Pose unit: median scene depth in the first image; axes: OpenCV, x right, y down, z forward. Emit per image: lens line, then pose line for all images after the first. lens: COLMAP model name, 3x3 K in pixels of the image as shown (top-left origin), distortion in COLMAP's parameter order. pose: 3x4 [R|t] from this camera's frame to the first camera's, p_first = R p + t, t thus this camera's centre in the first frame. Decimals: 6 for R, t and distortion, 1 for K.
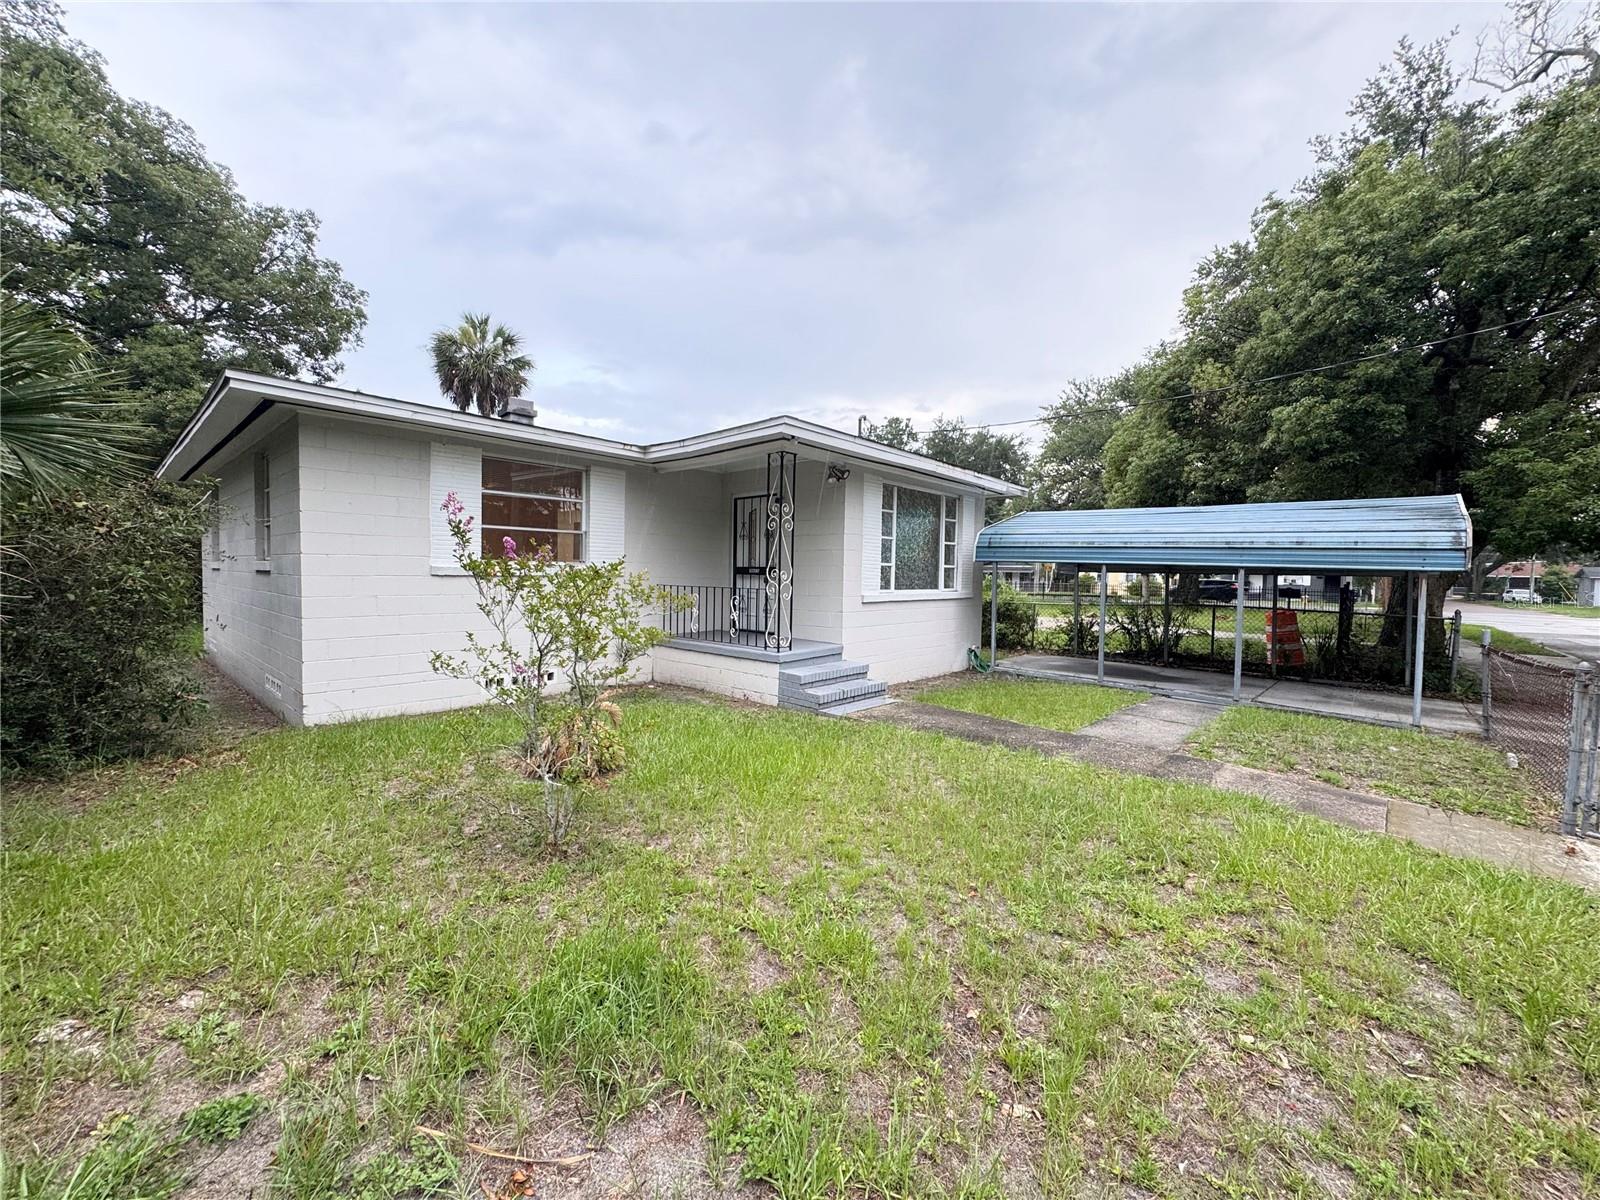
lens RADIAL K [[636.8, 0, 799.1], [0, 636.8, 593.4], [0, 0, 1]] dist [-0.002176, 0.000653]
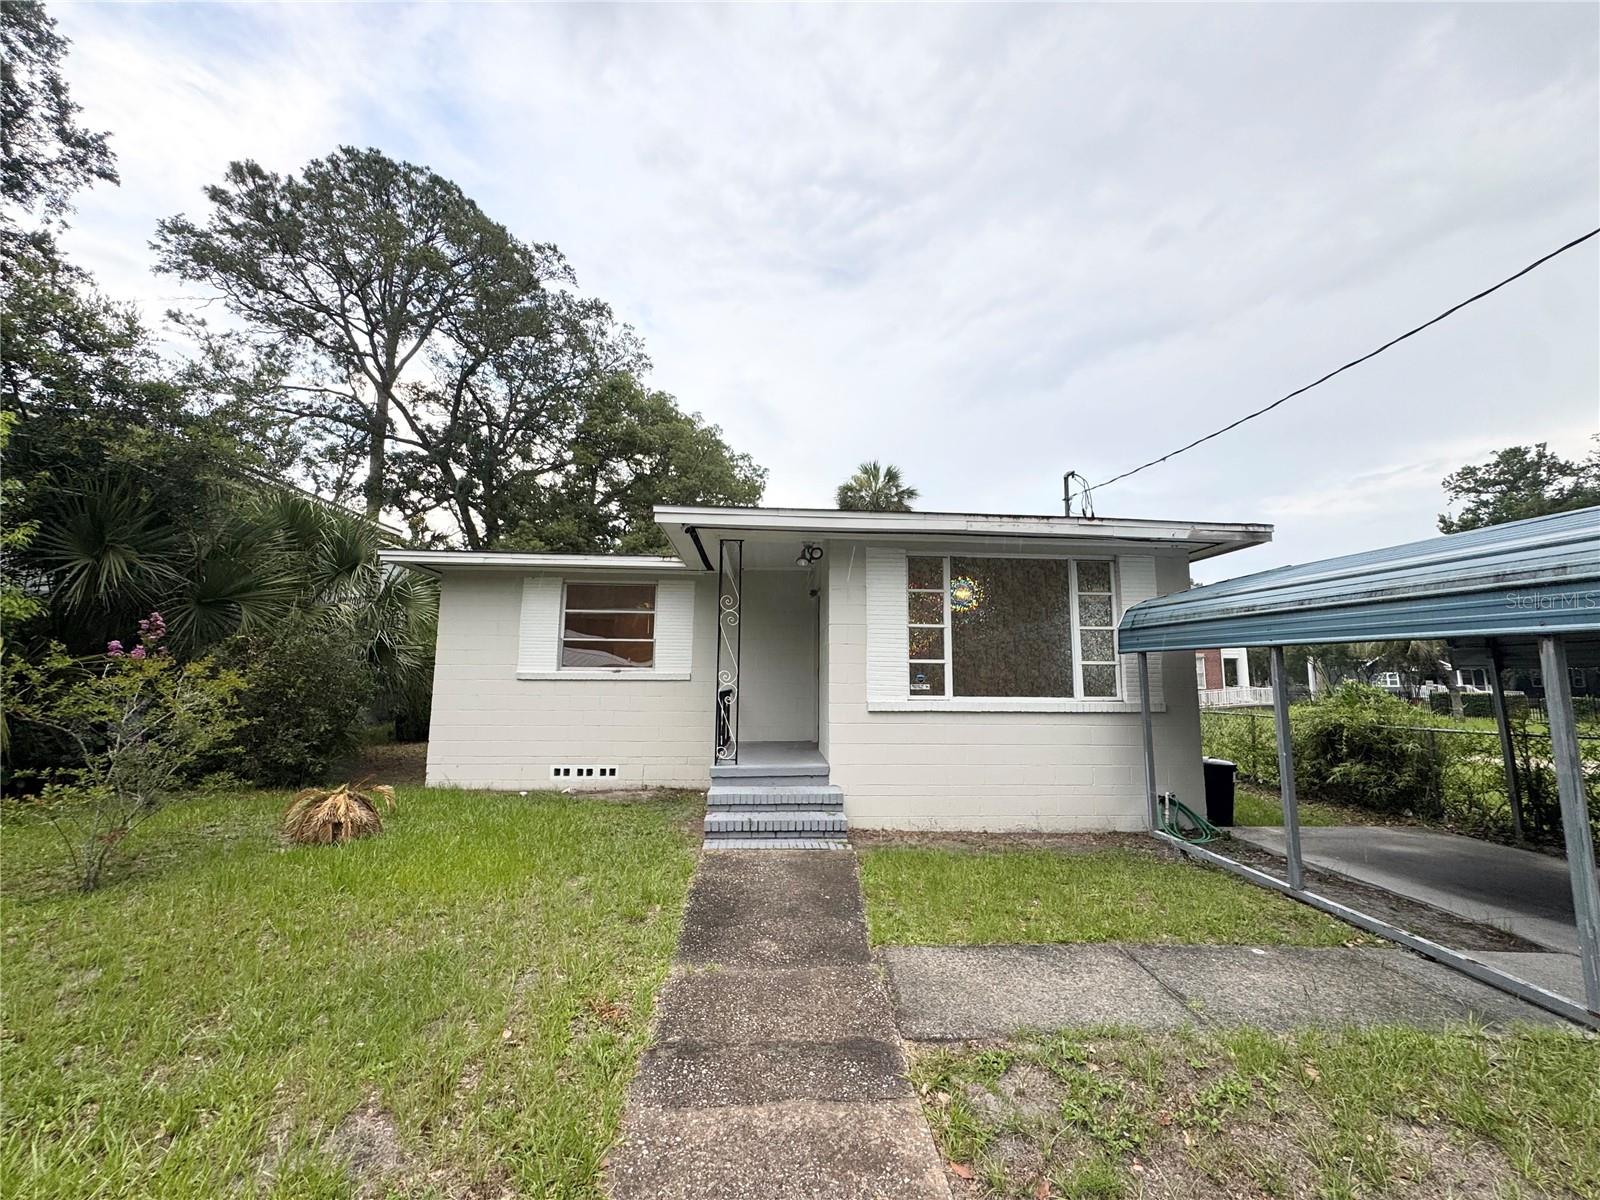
lens RADIAL K [[636.8, 0, 799.1], [0, 636.8, 593.4], [0, 0, 1]] dist [-0.002176, 0.000653]
pose [[0.714355, -0.104502, -0.691936, 0.495800], [-0.021479, 0.985046, -0.170945, 0.006144], [0.699453, 0.136978, 0.701429, 0.319792]]
